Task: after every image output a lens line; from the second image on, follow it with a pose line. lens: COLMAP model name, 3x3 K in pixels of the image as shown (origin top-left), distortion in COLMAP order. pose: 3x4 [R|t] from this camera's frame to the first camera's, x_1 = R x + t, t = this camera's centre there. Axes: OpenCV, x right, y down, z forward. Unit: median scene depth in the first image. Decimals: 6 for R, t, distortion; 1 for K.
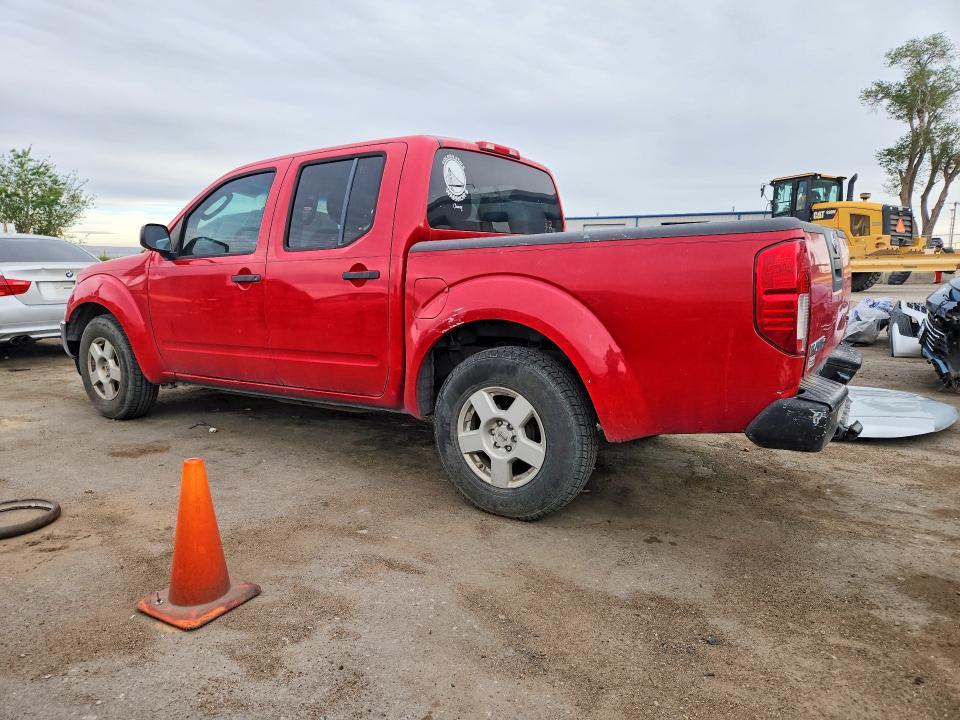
lens RADIAL K [[665.1, 0, 476.9], [0, 665.1, 355.3], [0, 0, 1]] dist [0.051687, -0.025122]
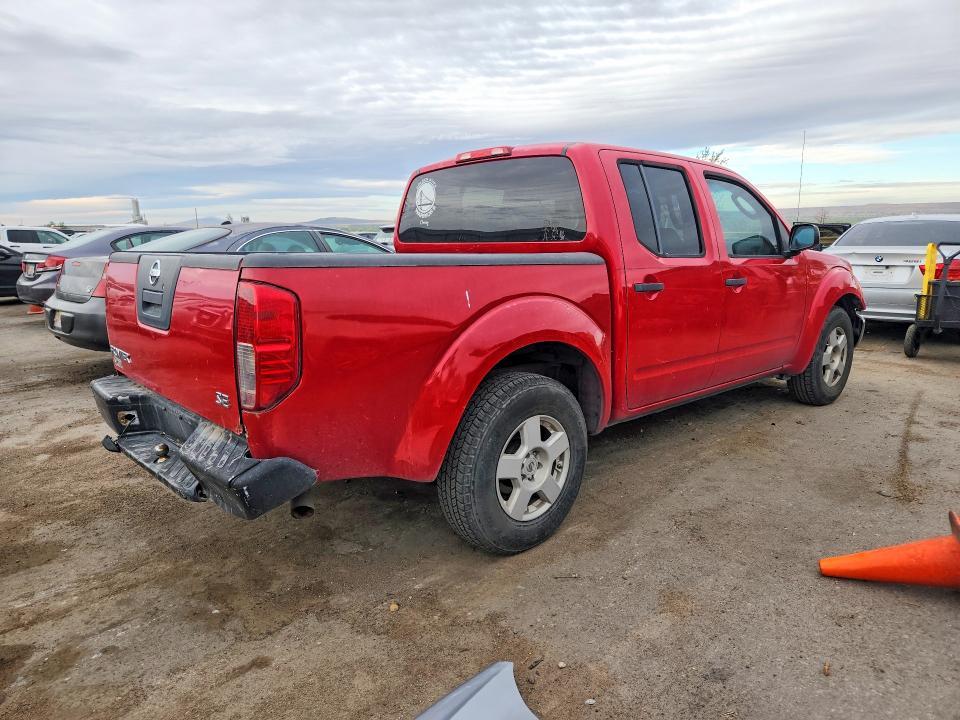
lens RADIAL K [[665.1, 0, 480.2], [0, 665.1, 365.0], [0, 0, 1]] dist [0.051687, -0.025122]
pose [[-0.279640, 0.194582, -0.940181, 1.363861], [-0.118081, 0.964843, 0.234807, -0.335194], [0.952816, 0.176679, -0.246832, 1.780706]]
